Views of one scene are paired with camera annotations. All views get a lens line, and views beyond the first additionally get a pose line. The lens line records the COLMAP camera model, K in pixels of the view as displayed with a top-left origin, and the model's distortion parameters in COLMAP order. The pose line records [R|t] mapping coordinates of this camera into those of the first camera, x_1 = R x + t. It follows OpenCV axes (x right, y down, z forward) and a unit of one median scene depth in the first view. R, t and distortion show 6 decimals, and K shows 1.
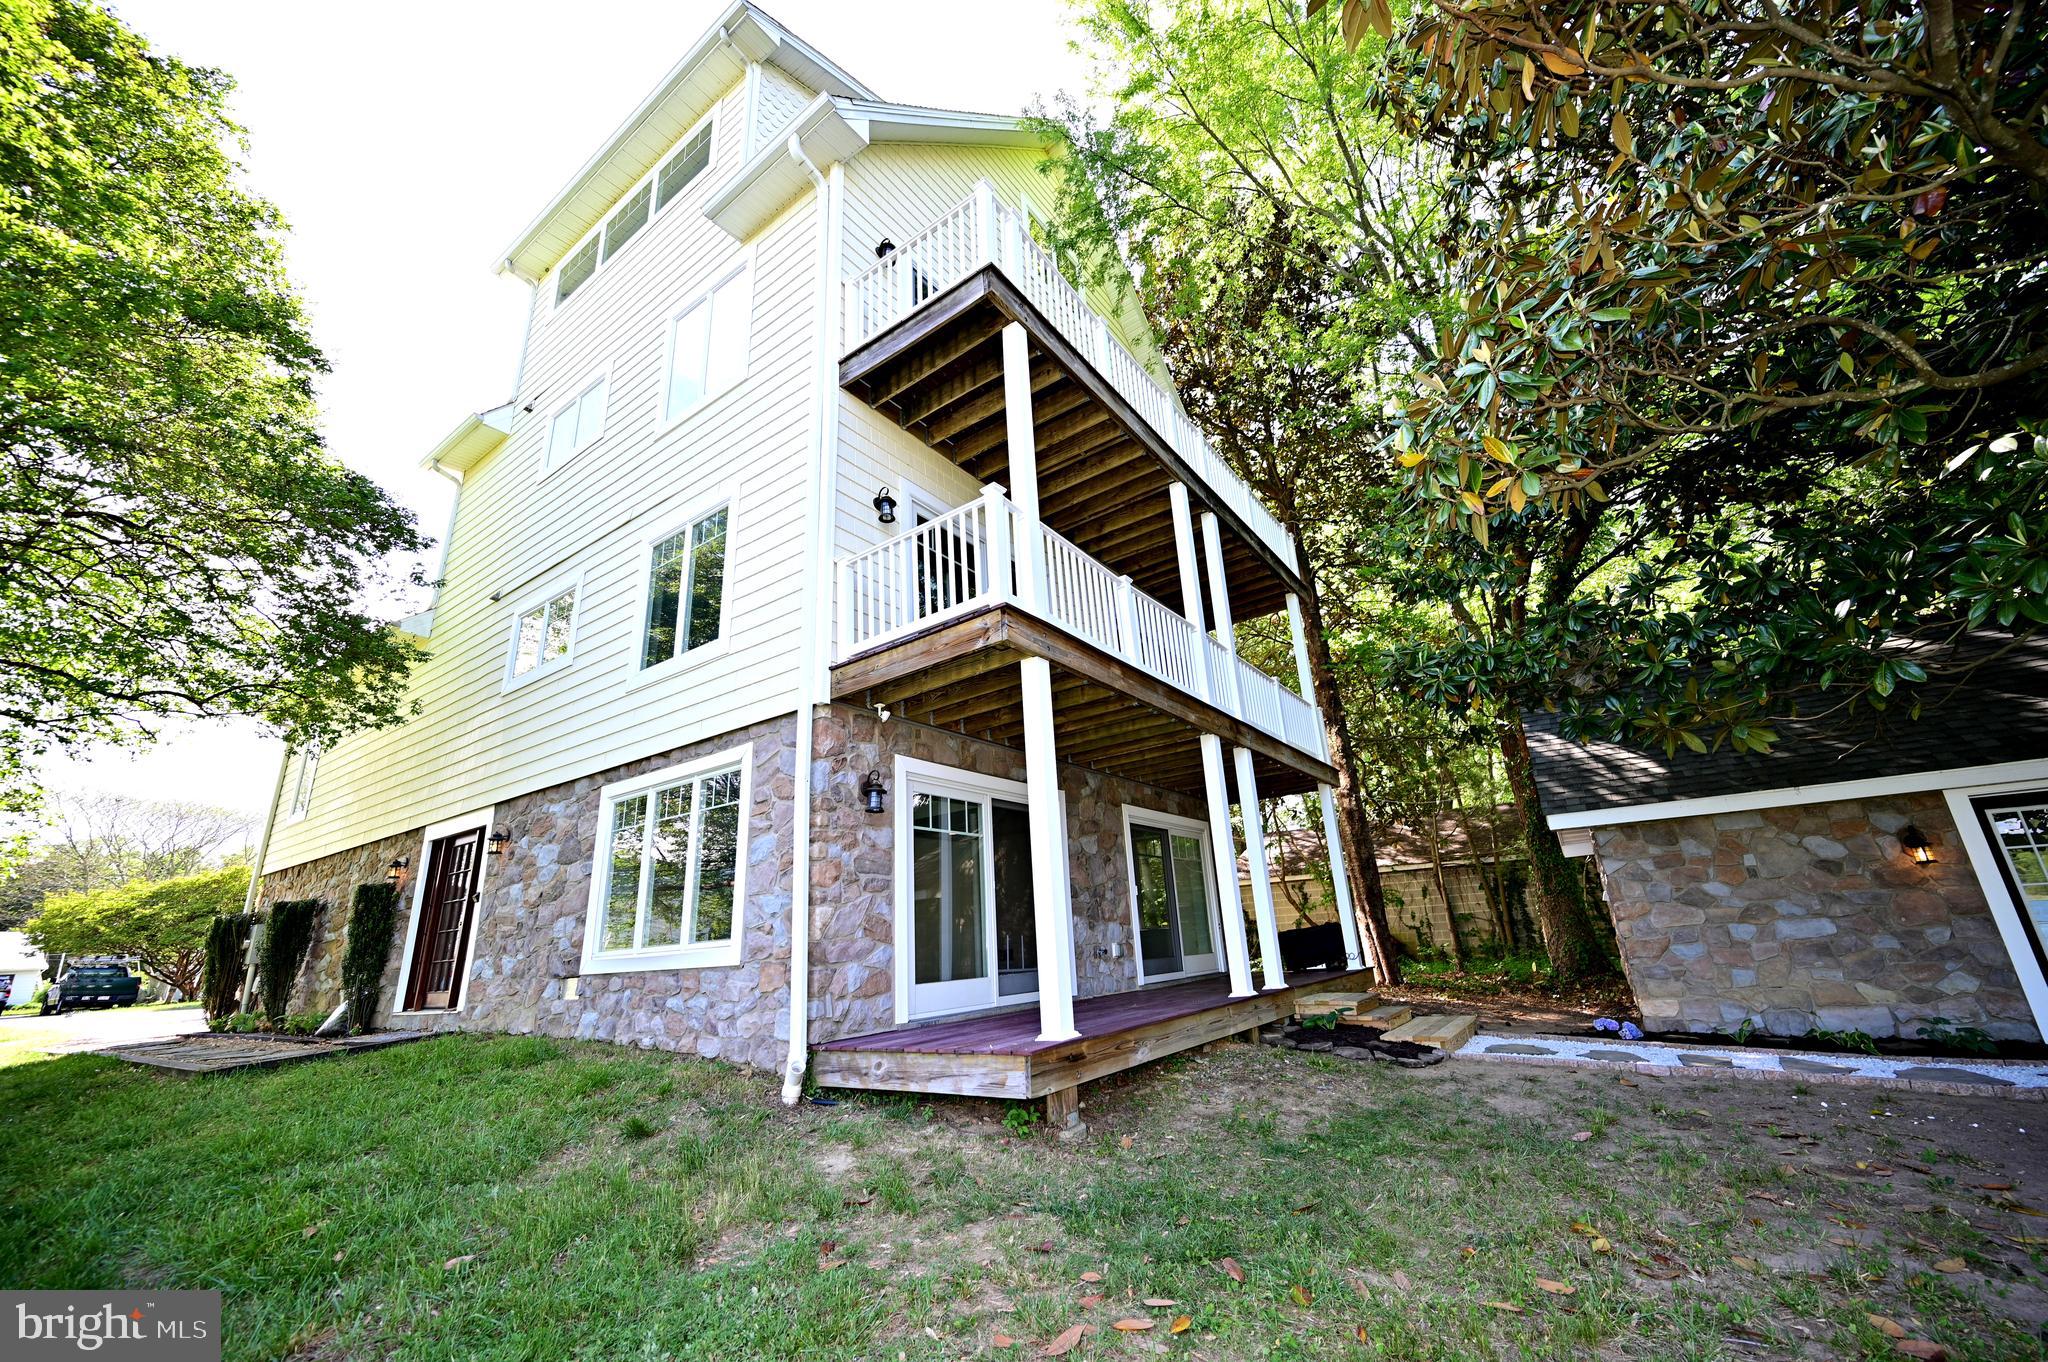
lens RADIAL K [[803.4, 0, 1034.2], [0, 803.4, 675.5], [0, 0, 1]] dist [-0.001597, 0.000328]
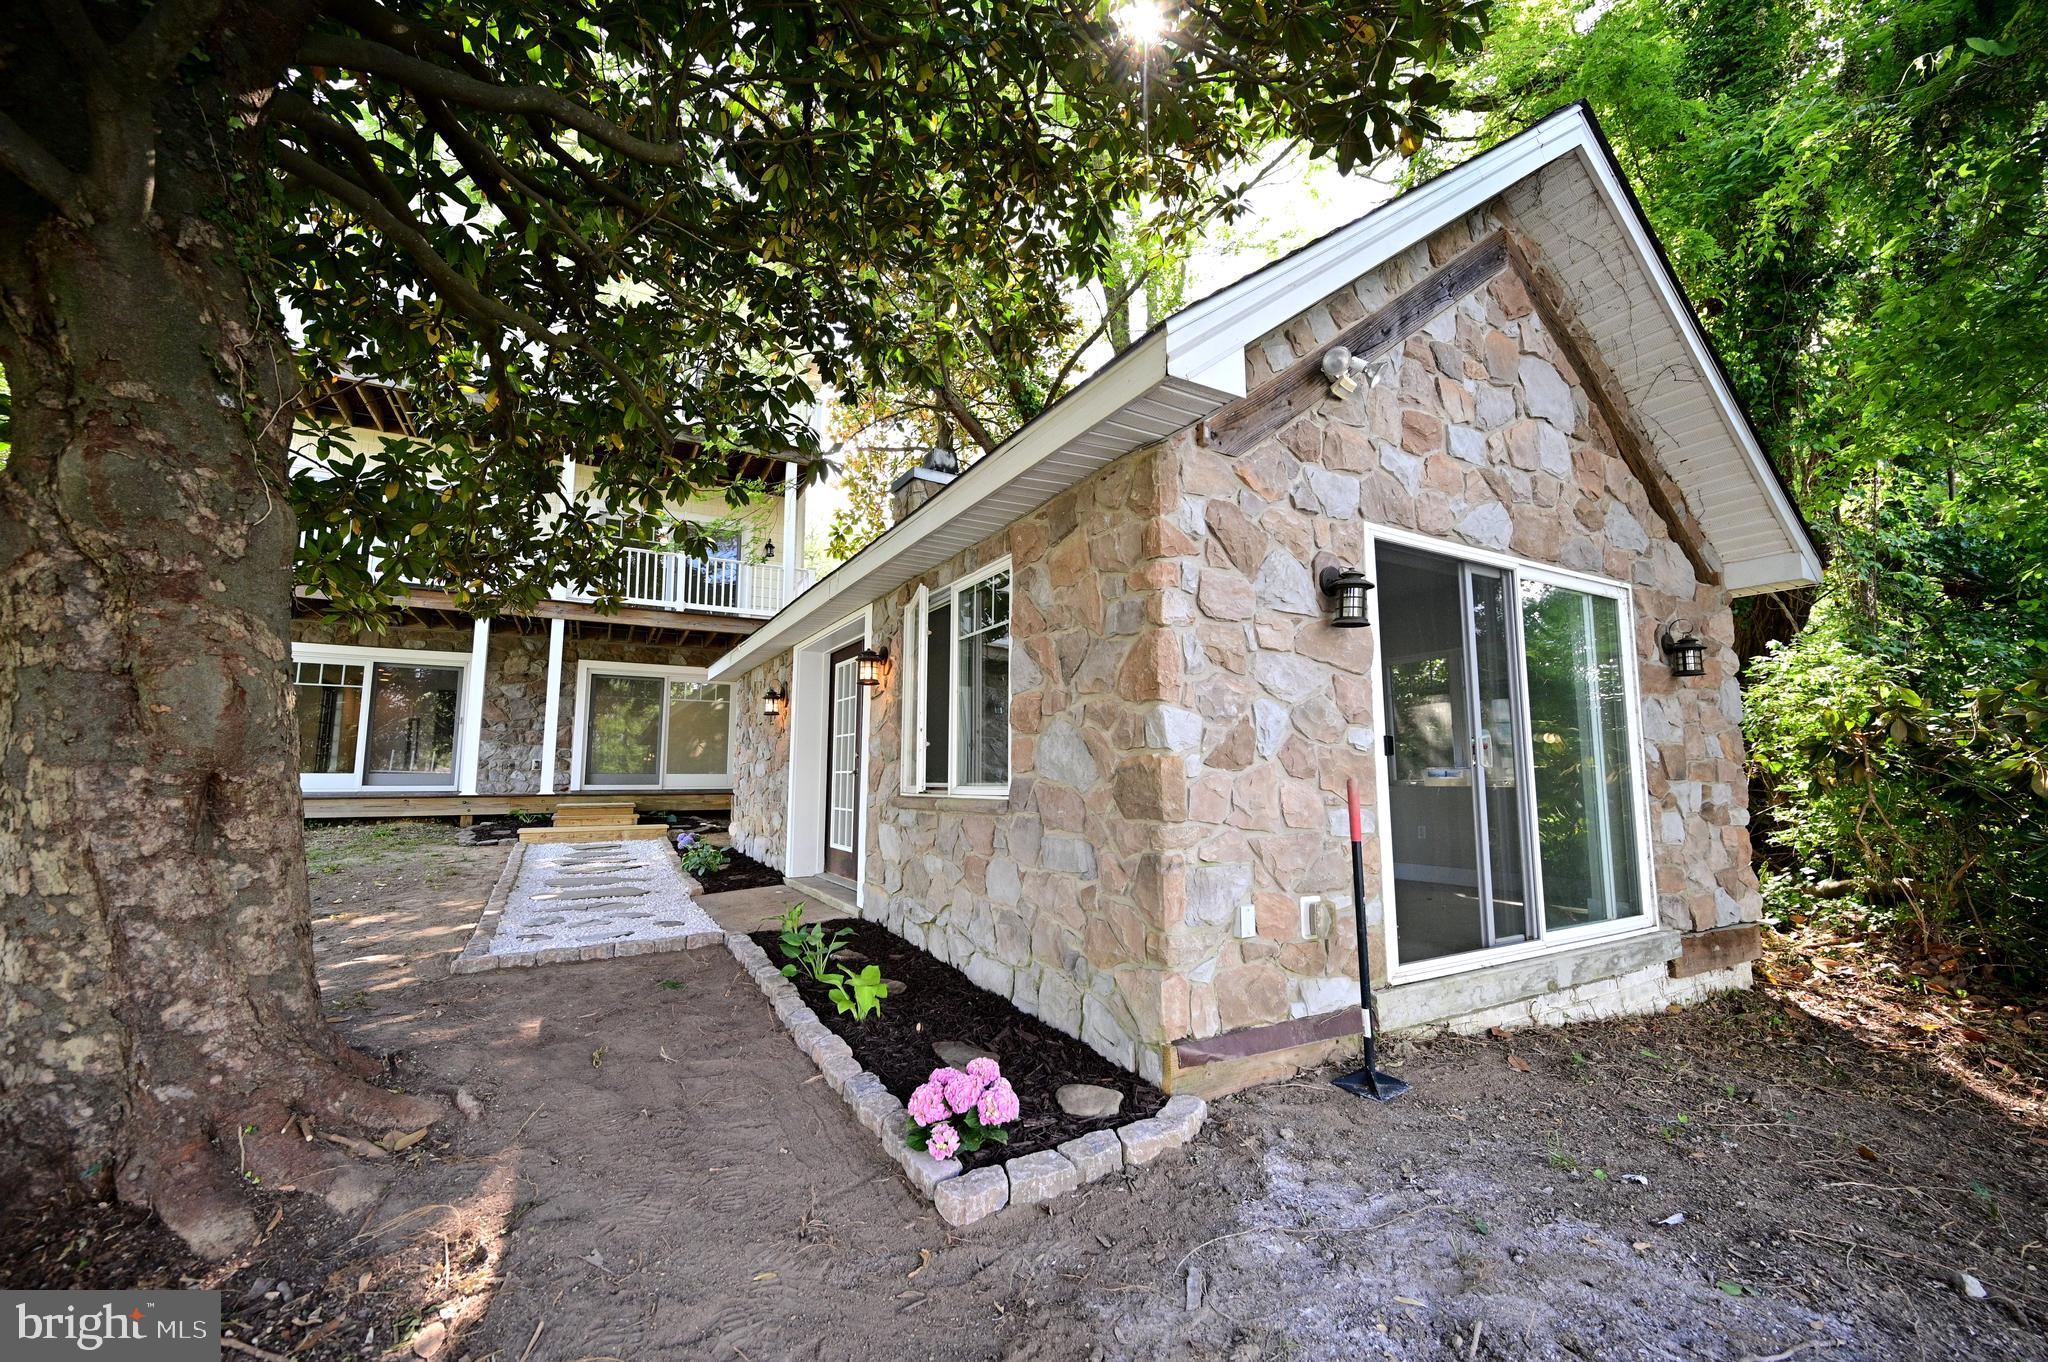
lens RADIAL K [[803.4, 0, 1021.8], [0, 803.4, 691.6], [0, 0, 1]] dist [-0.001597, 0.000328]
pose [[0.896566, 0.004996, -0.442882, 1.837801], [0.093313, 0.975362, 0.199904, 0.021880], [0.432968, -0.220554, 0.874011, 0.214399]]
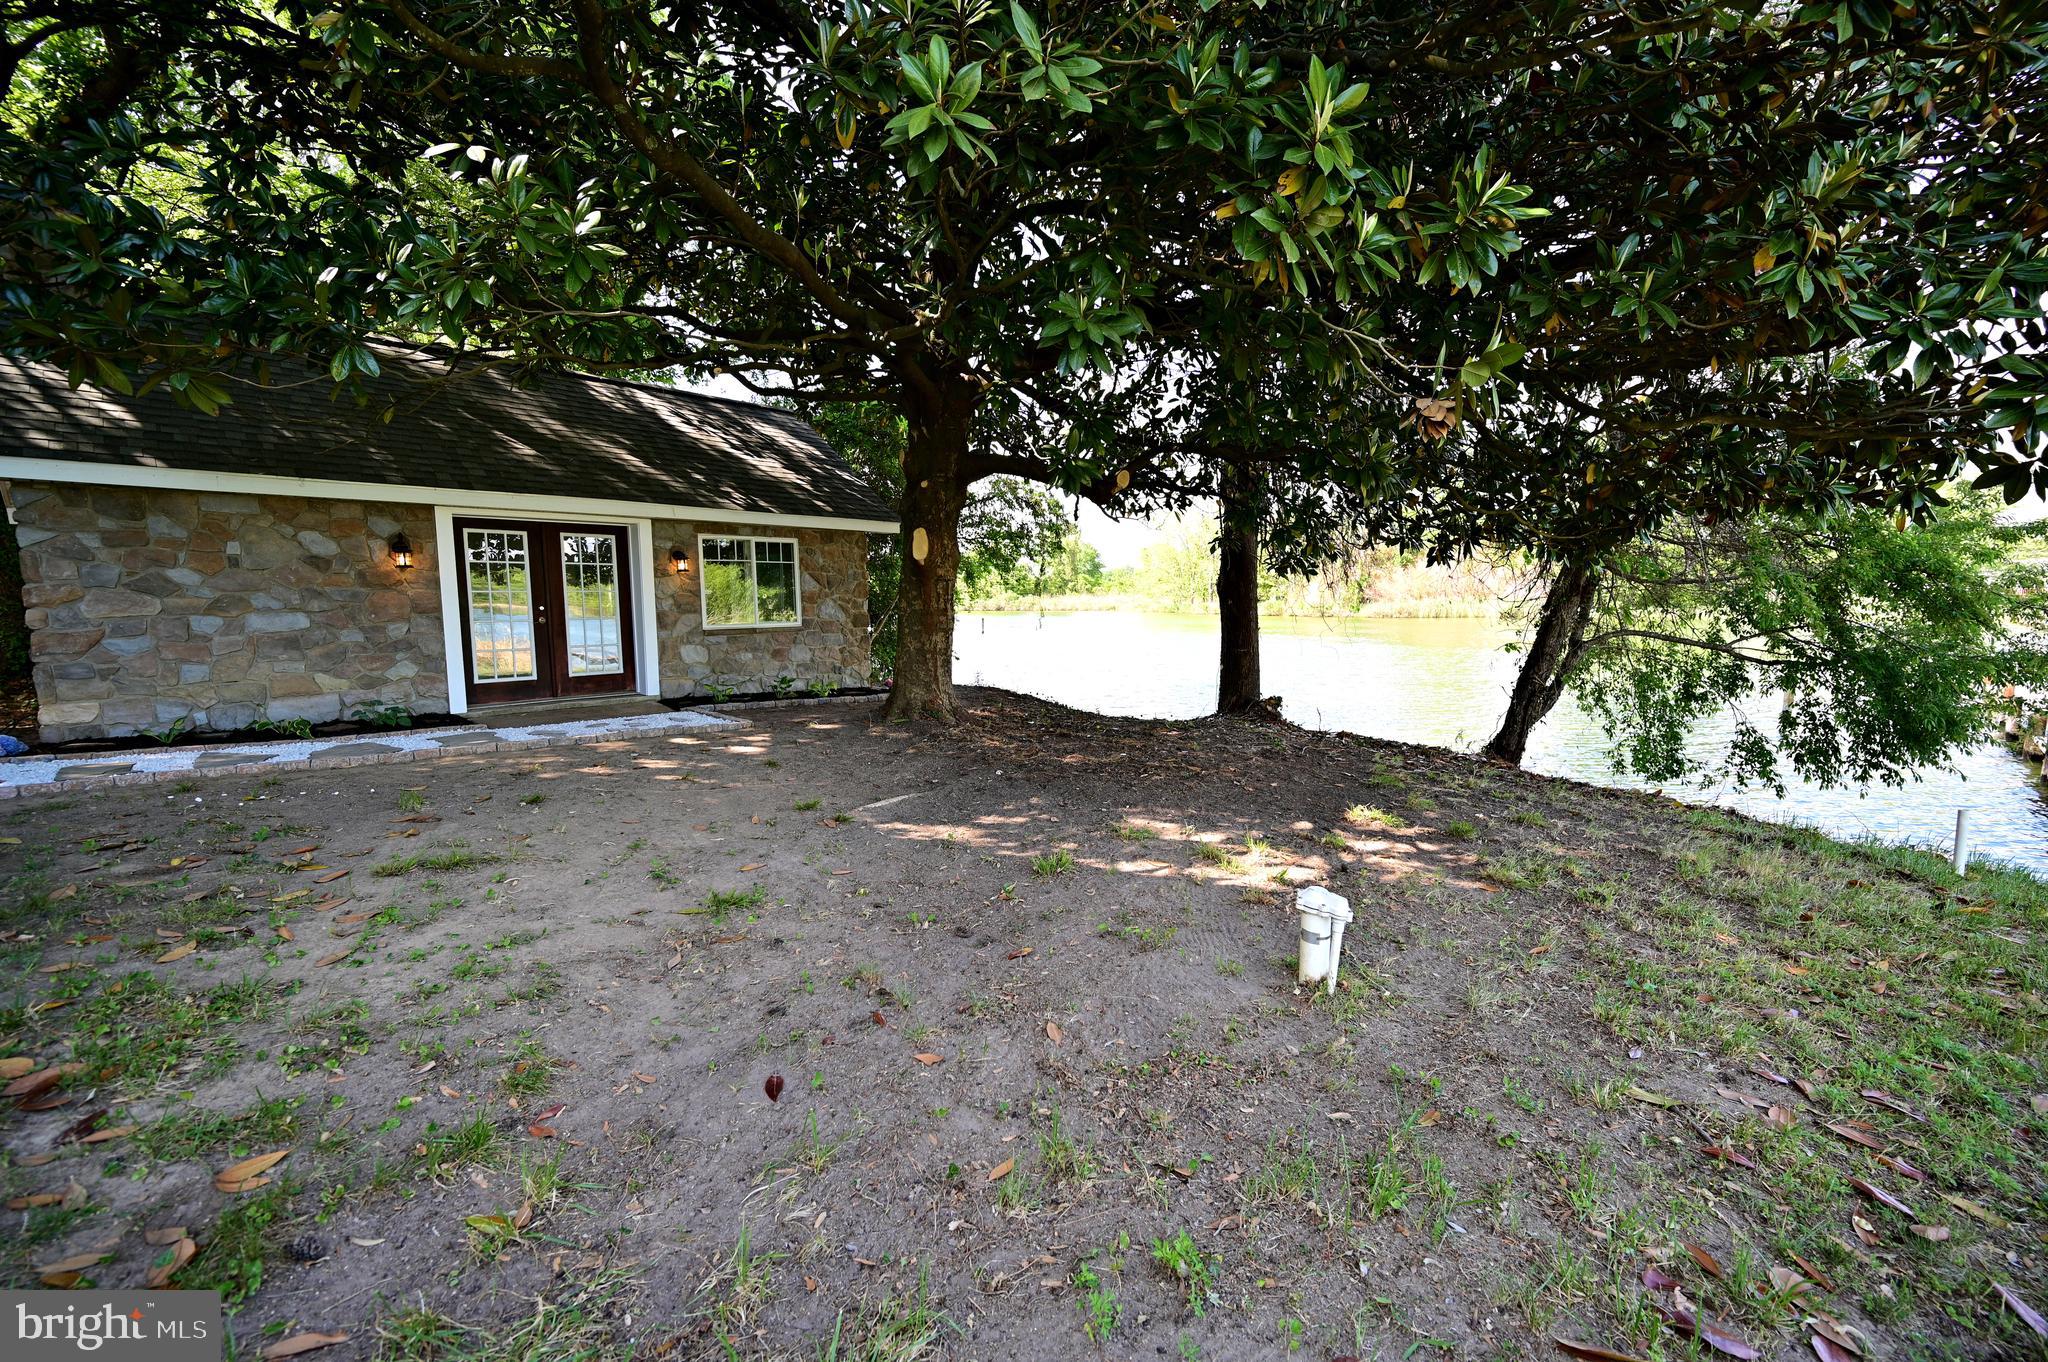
lens RADIAL K [[803.4, 0, 1023.9], [0, 803.4, 684.2], [0, 0, 1]] dist [-0.001597, 0.000328]
pose [[0.159901, -0.054630, 0.985620, 0.158992], [-0.312752, 0.944226, 0.103075, 0.007712], [-0.936279, -0.324736, 0.133896, 0.012792]]
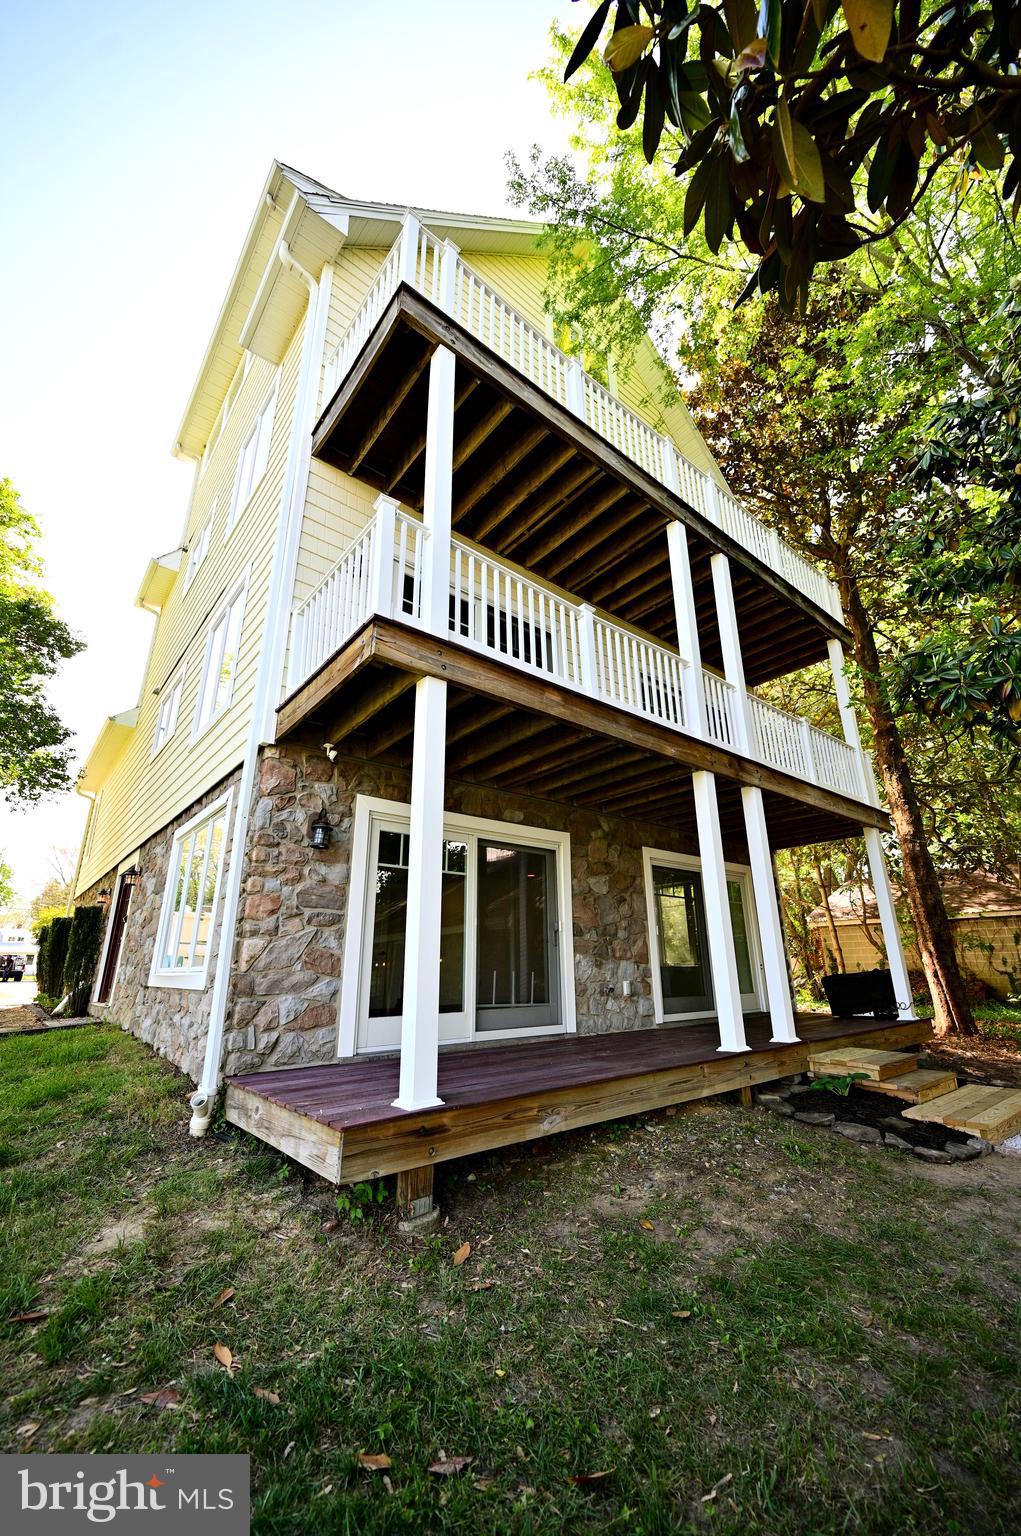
lens RADIAL K [[602.6, 0, 515.7], [0, 602.6, 769.1], [0, 0, 1]] dist [-0.001597, 0.000328]
pose [[0.965382, -0.035720, -0.258382, 0.214396], [0.039269, 0.999192, 0.008588, 0.063539], [0.257866, -0.018437, 0.966005, 0.284088]]
